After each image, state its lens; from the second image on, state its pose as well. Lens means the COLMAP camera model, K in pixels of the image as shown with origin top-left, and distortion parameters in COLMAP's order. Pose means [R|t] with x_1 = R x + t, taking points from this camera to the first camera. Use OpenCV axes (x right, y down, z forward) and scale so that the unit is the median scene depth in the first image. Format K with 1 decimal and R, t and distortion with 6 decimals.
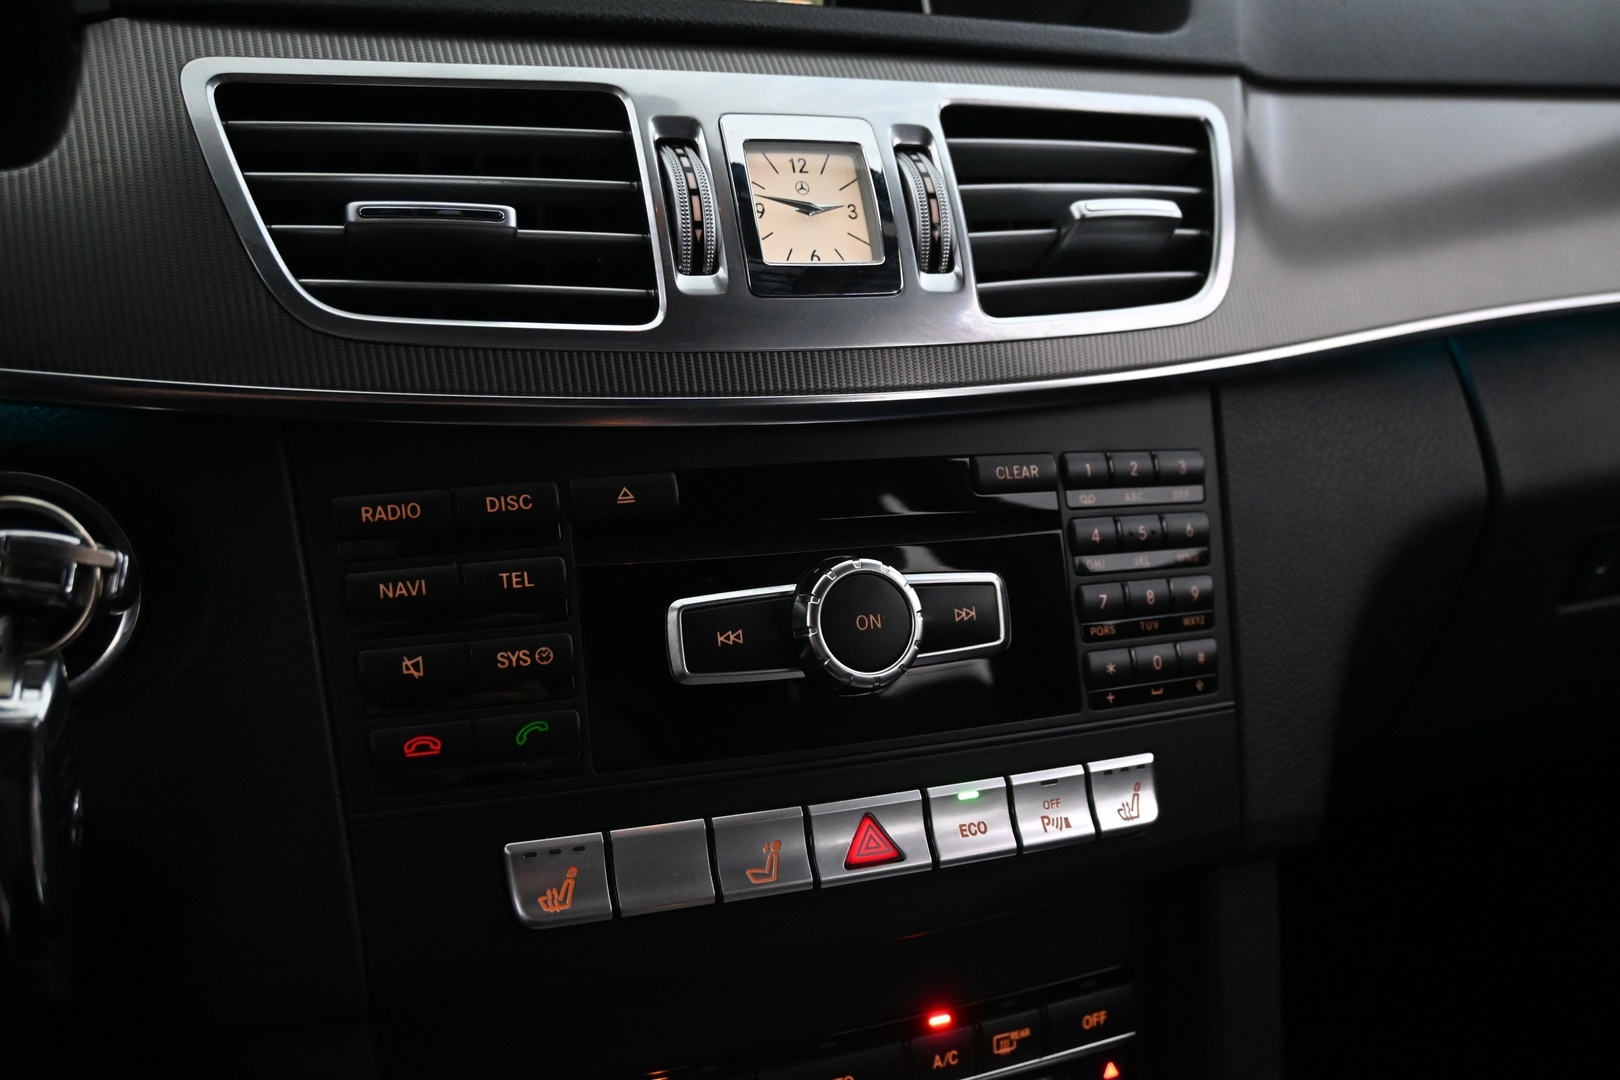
lens RADIAL K [[1554.7, 0, 796.7], [0, 1554.7, 540.0], [0, 0, 1]] dist [-0.004521, 0.000000]
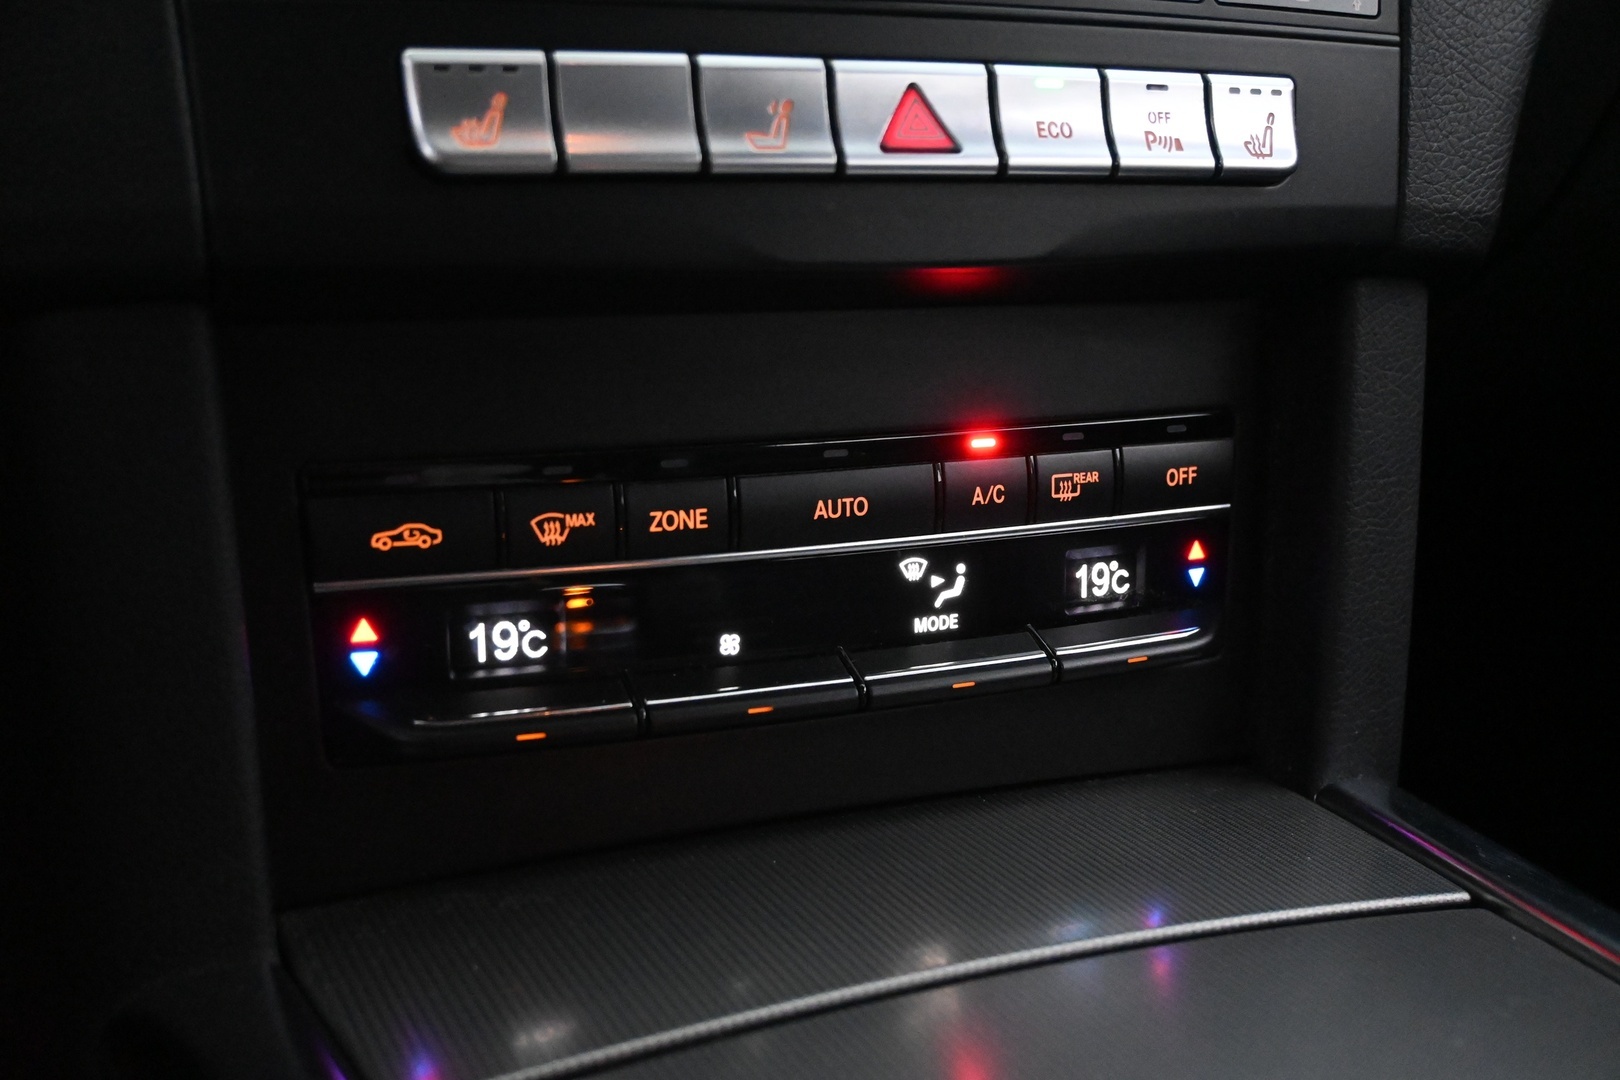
lens RADIAL K [[1867.6, 0, 816.2], [0, 1867.6, 539.5], [0, 0, 1]] dist [-0.019881, 0.000000]
pose [[0.998062, 0.035970, 0.050780, -0.034296], [-0.041260, 0.993371, 0.107297, 0.287409], [-0.046584, -0.109184, 0.992929, 0.123404]]
